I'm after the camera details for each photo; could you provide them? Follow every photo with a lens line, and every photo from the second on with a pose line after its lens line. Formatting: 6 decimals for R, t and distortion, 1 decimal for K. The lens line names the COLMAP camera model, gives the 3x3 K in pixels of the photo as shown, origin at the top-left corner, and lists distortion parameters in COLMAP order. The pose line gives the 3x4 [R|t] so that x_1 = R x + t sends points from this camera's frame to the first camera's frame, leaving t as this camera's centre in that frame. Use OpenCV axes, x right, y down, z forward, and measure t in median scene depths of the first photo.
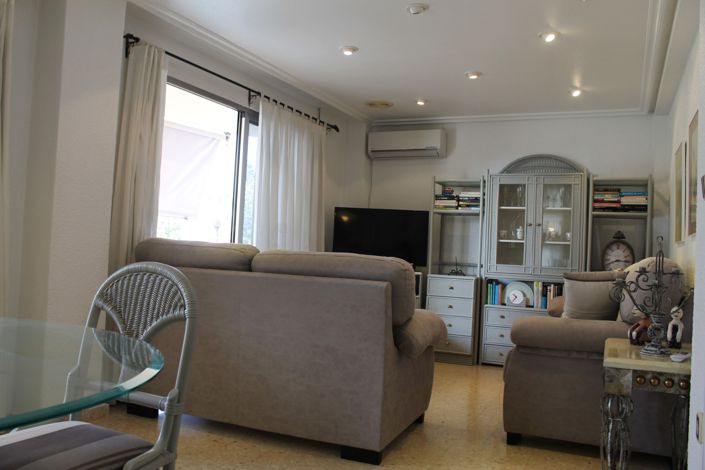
lens RADIAL K [[595.8, 0, 351.0], [0, 595.8, 236.4], [0, 0, 1]] dist [-0.161804, 0.136752]
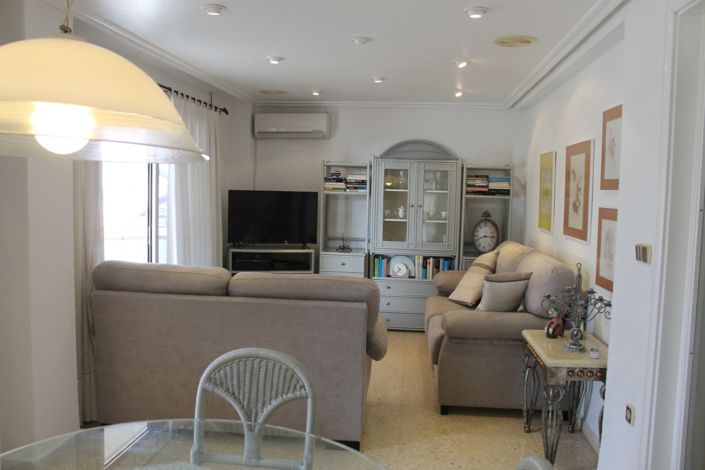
lens RADIAL K [[595.8, 0, 352.7], [0, 595.8, 233.3], [0, 0, 1]] dist [-0.161804, 0.136752]
pose [[0.946052, -0.047781, 0.320471, -0.181251], [0.010450, 0.993052, 0.117210, -0.108470], [-0.323845, -0.107538, 0.939979, -0.044243]]
